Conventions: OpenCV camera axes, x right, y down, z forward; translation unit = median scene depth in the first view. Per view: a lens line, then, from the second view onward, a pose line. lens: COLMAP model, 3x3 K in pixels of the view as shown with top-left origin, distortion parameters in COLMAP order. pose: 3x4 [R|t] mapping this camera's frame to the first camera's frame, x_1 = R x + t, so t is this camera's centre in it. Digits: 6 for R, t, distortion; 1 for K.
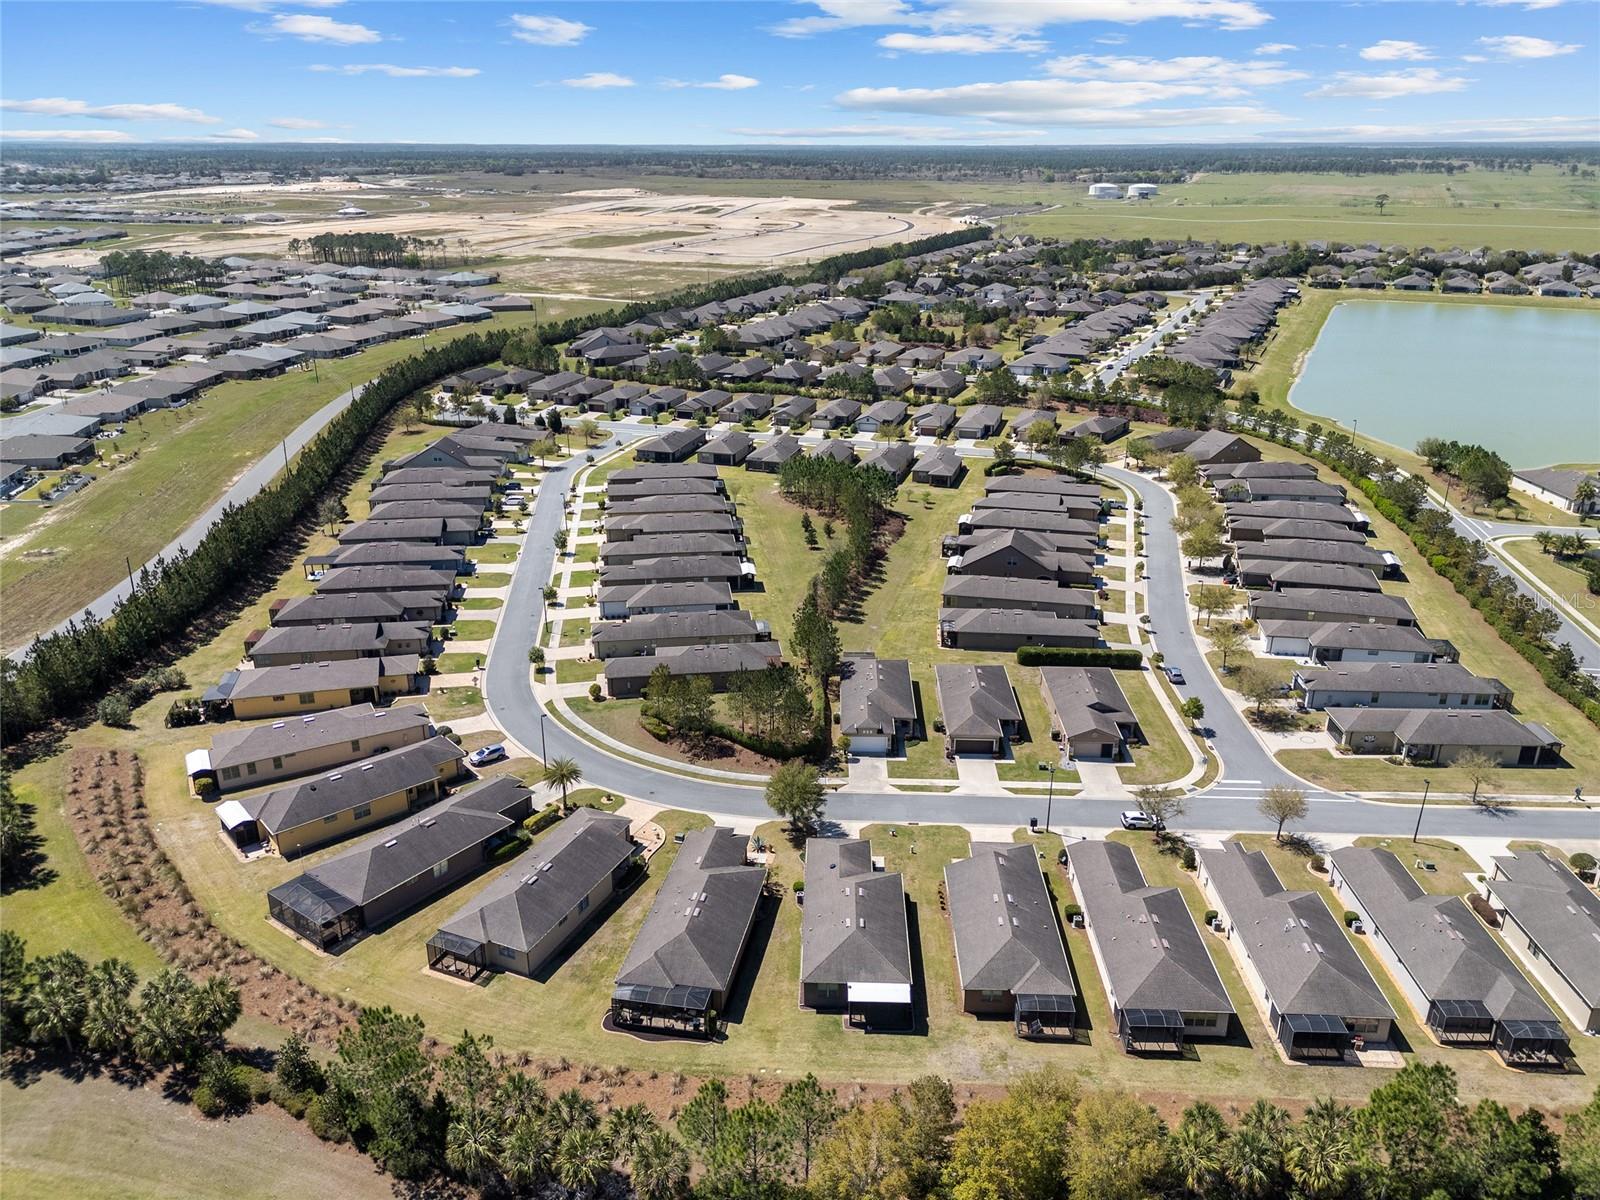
lens RADIAL K [[1194.1, 0, 800.0], [0, 1194.1, 600.0], [0, 0, 1]] dist [0.068013, -0.006552]
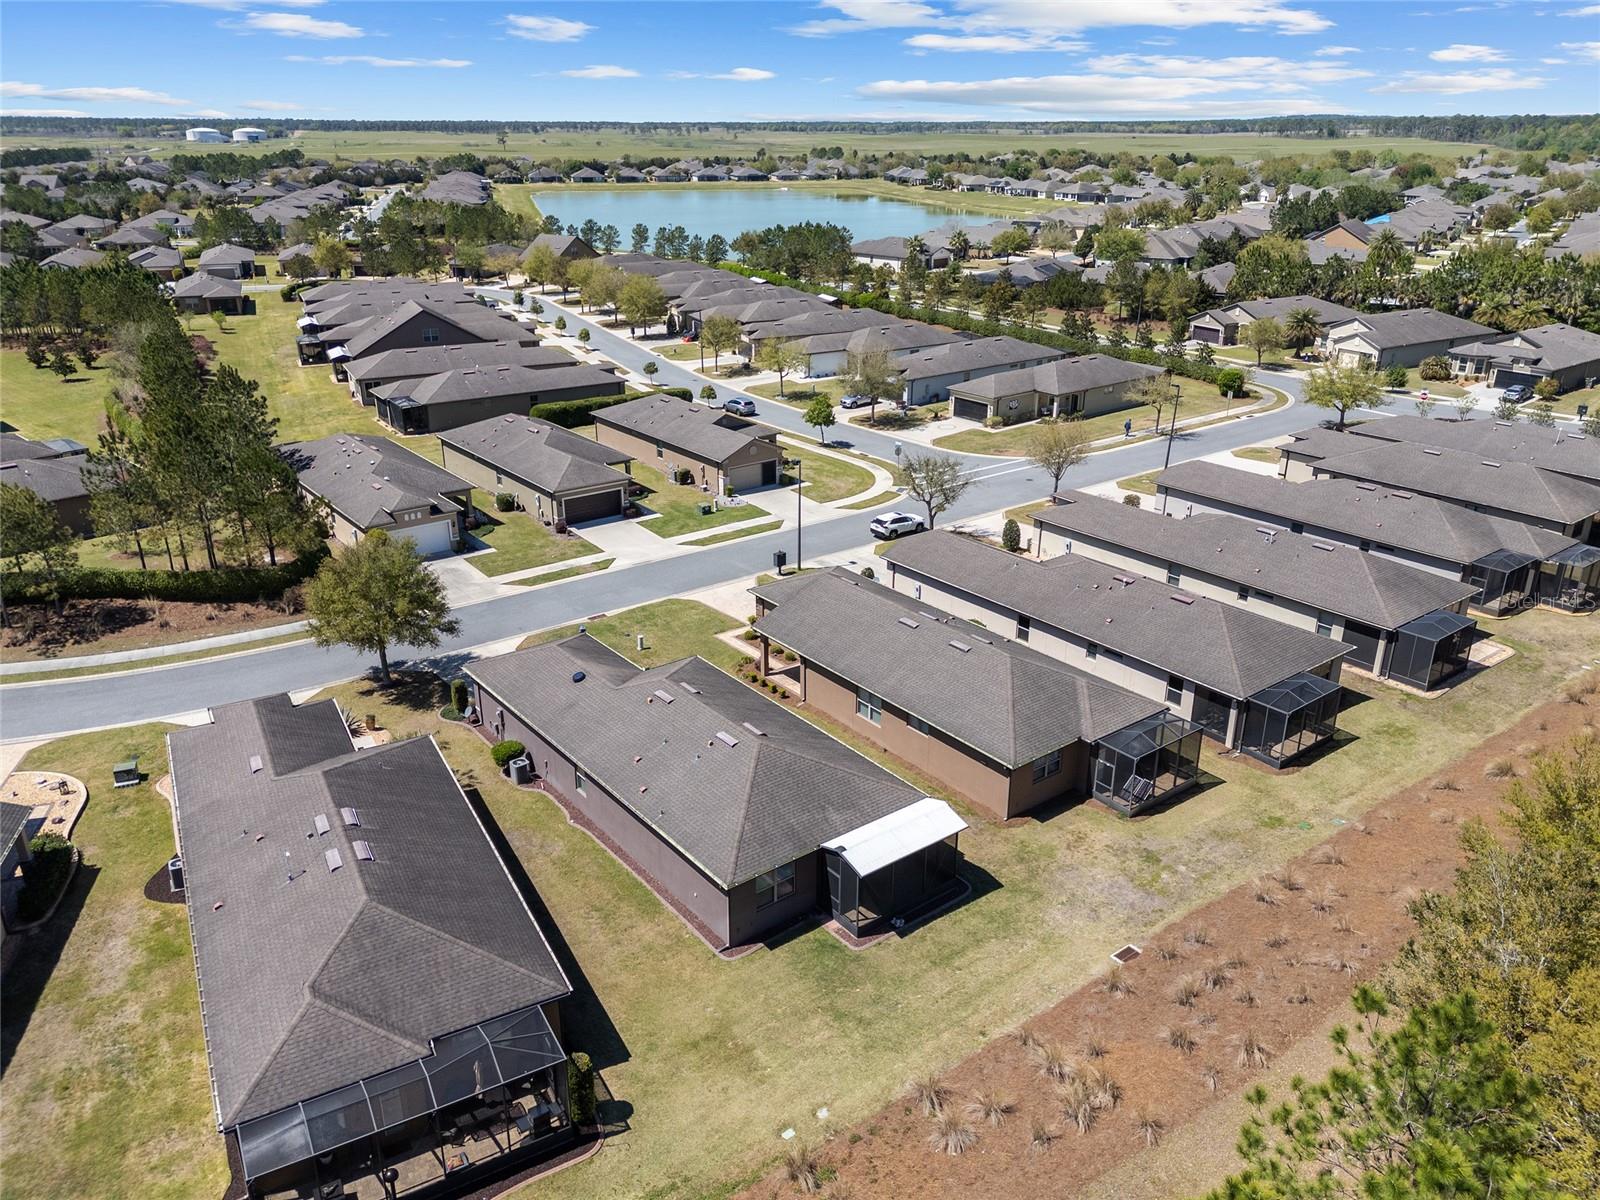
lens RADIAL K [[1194.1, 0, 800.0], [0, 1194.1, 600.0], [0, 0, 1]] dist [0.068013, -0.006552]
pose [[0.775888, -0.242285, 0.582492, -0.142675], [0.234778, 0.967887, 0.089861, 0.150833], [-0.585558, 0.067034, 0.807854, 0.508451]]
